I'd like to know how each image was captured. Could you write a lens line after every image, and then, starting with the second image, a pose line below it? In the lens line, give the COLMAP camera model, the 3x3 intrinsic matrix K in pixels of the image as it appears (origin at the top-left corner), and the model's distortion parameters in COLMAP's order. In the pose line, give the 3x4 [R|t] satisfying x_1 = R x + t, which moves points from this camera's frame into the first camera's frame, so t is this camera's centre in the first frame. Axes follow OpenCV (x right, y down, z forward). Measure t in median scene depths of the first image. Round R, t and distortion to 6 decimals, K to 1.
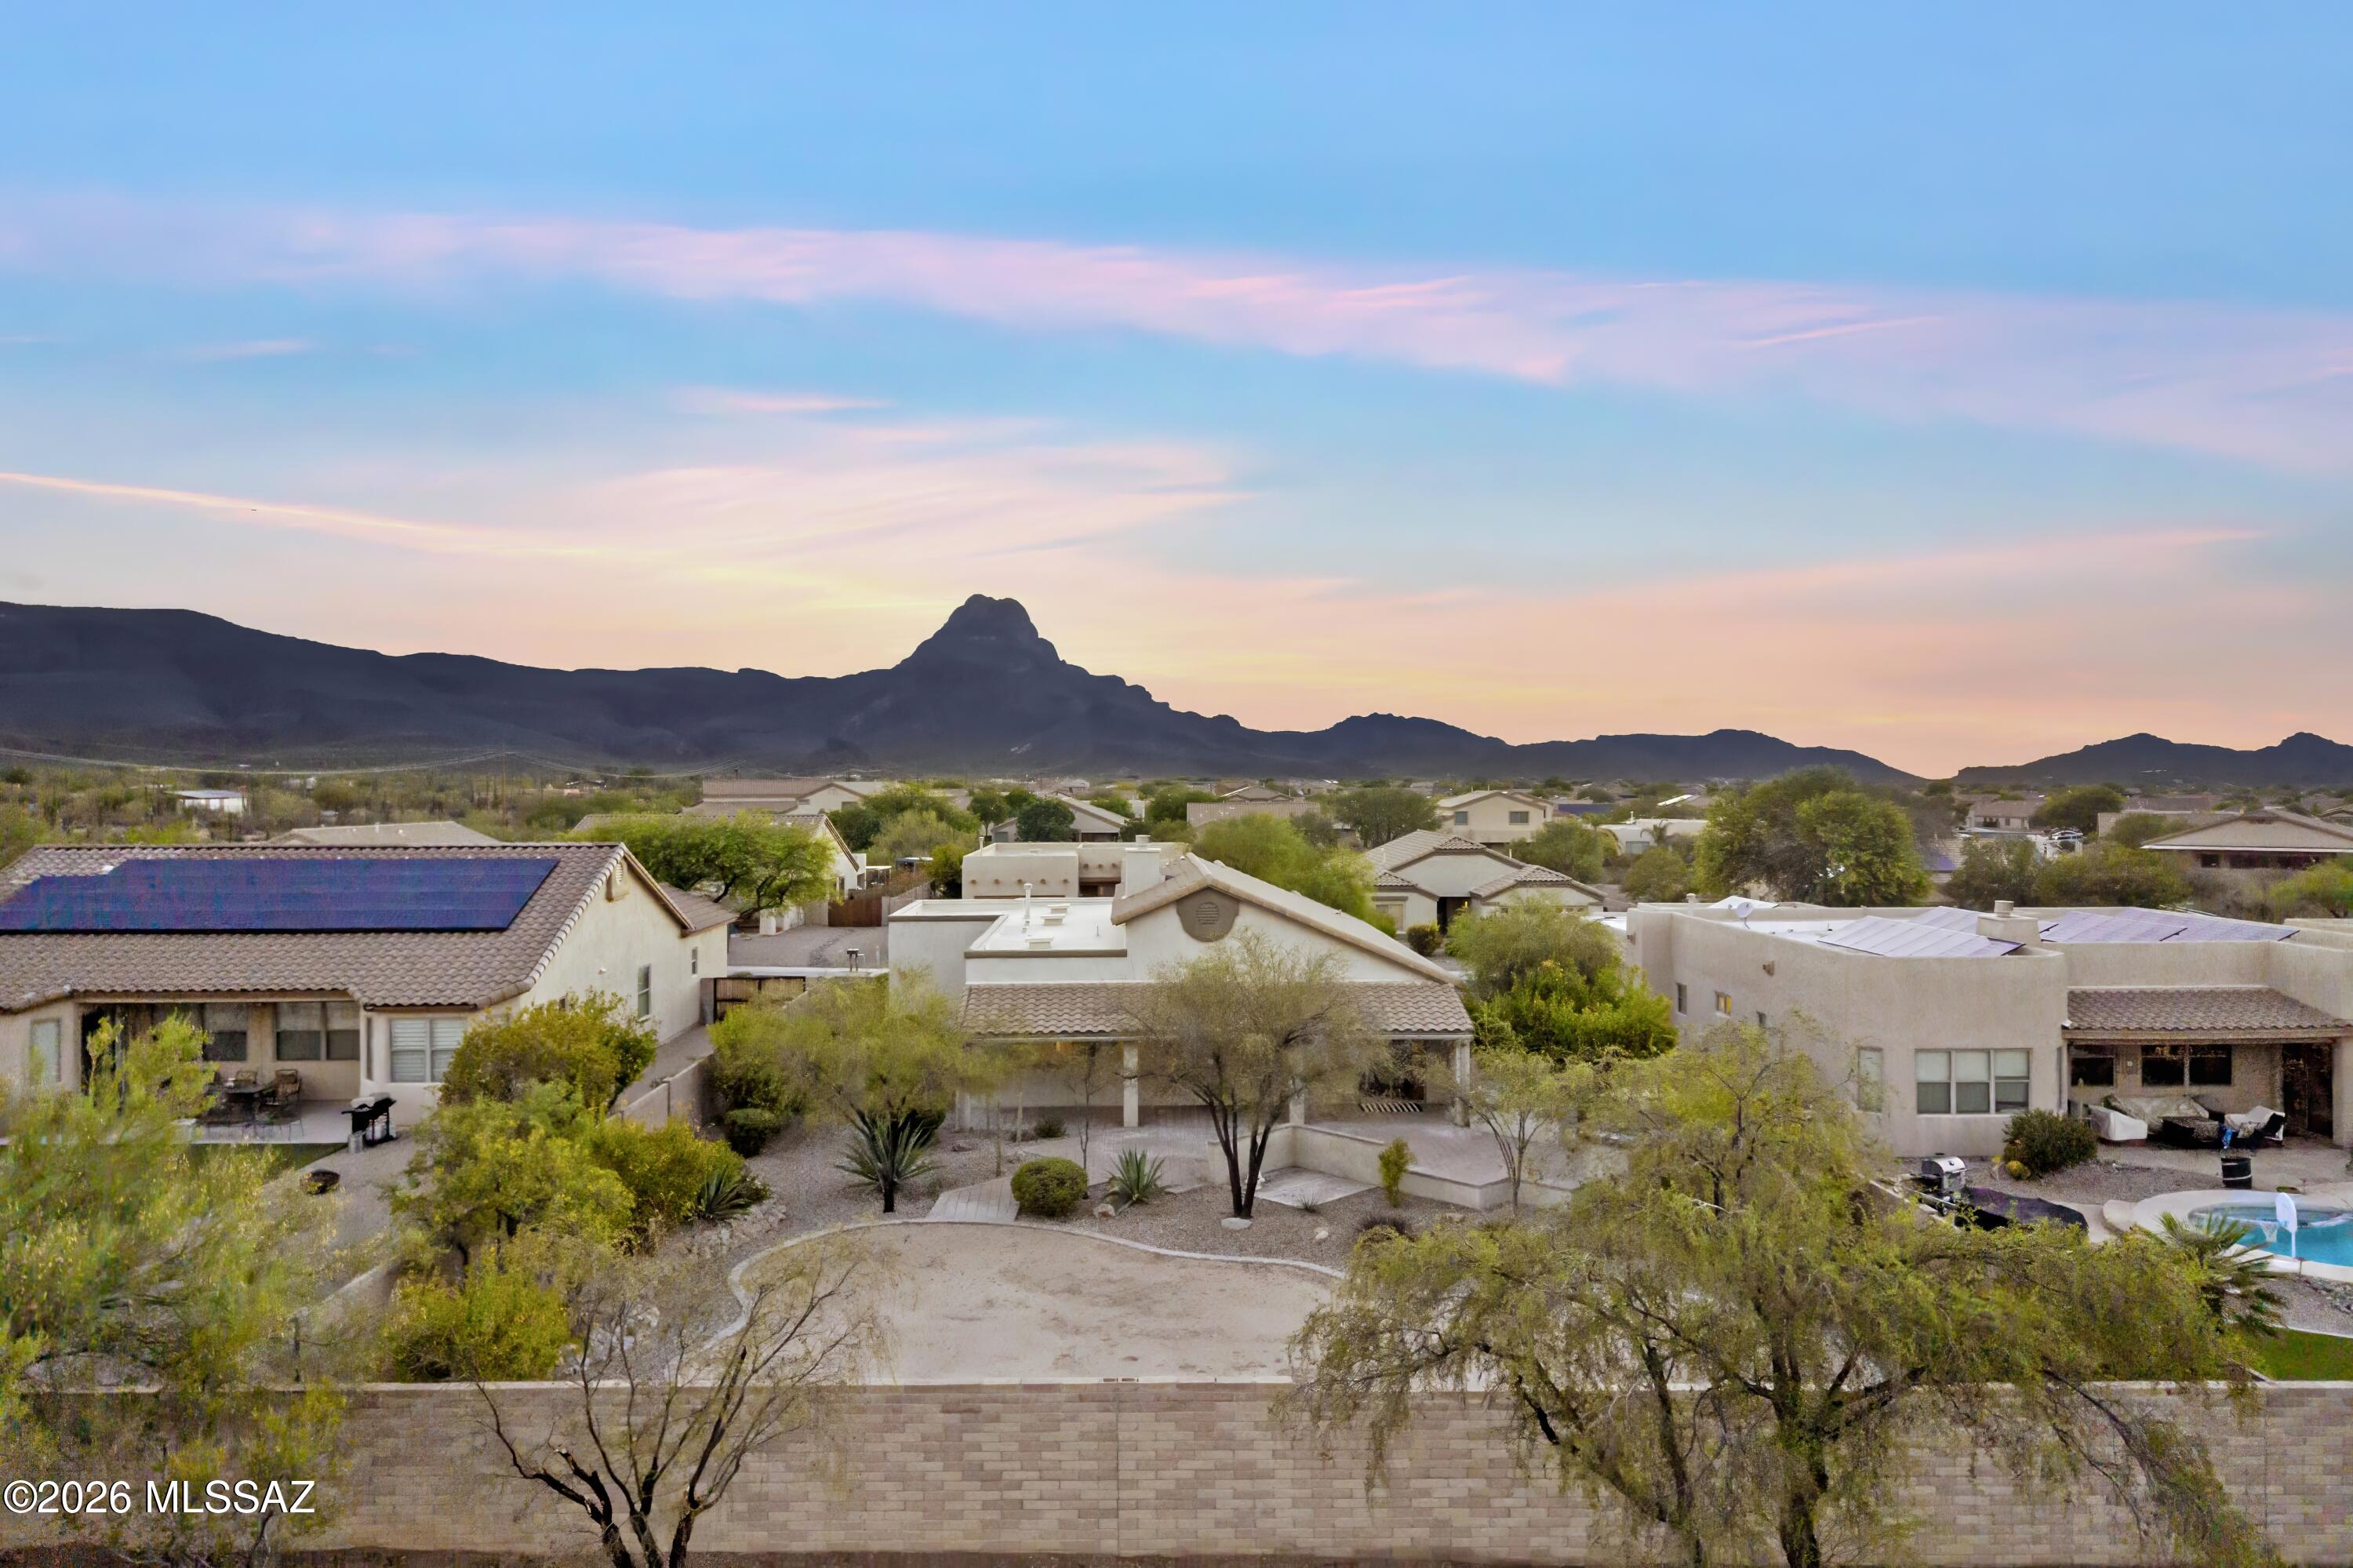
lens RADIAL K [[1578.1, 0, 1192.9], [0, 1578.1, 774.2], [0, 0, 1]] dist [0.023526, -0.012153]
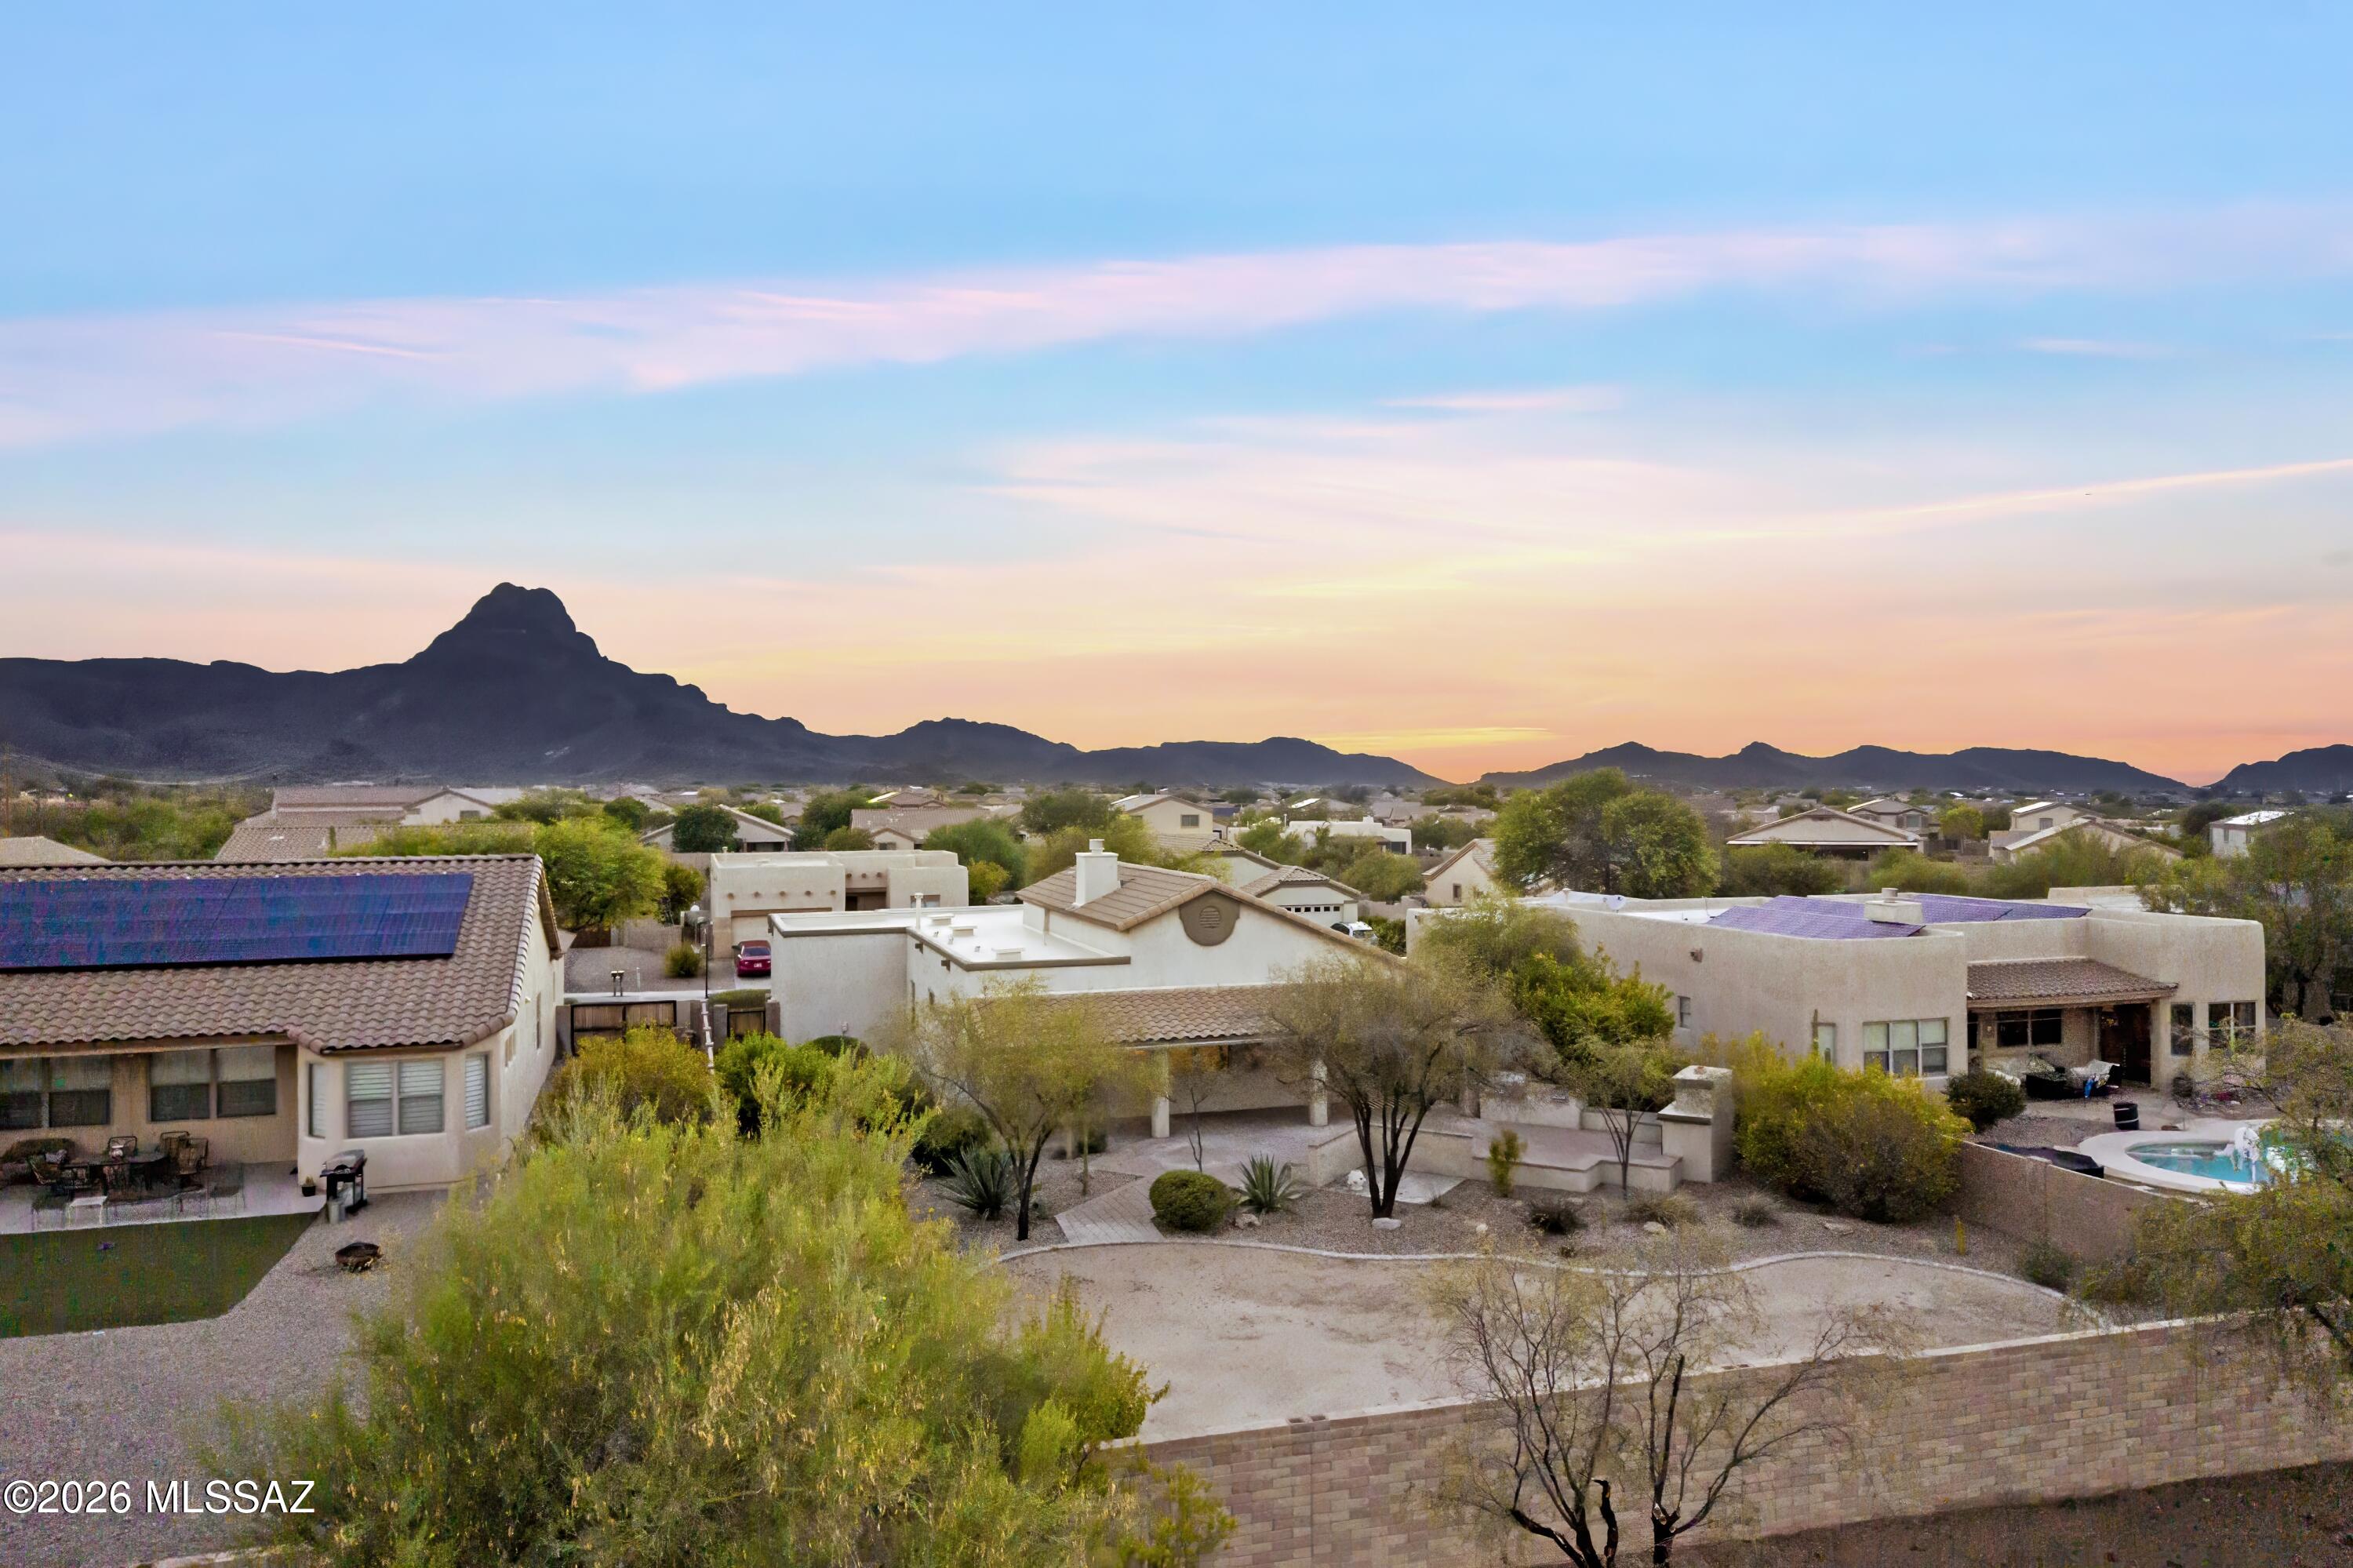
lens RADIAL K [[1598.5, 0, 1187.9], [0, 1598.5, 782.7], [0, 0, 1]] dist [0.038127, -0.038551]
pose [[0.962862, -0.002217, 0.269985, -0.275191], [0.001779, 0.999997, 0.001870, 0.002426], [-0.269989, -0.001321, 0.962863, 0.042672]]
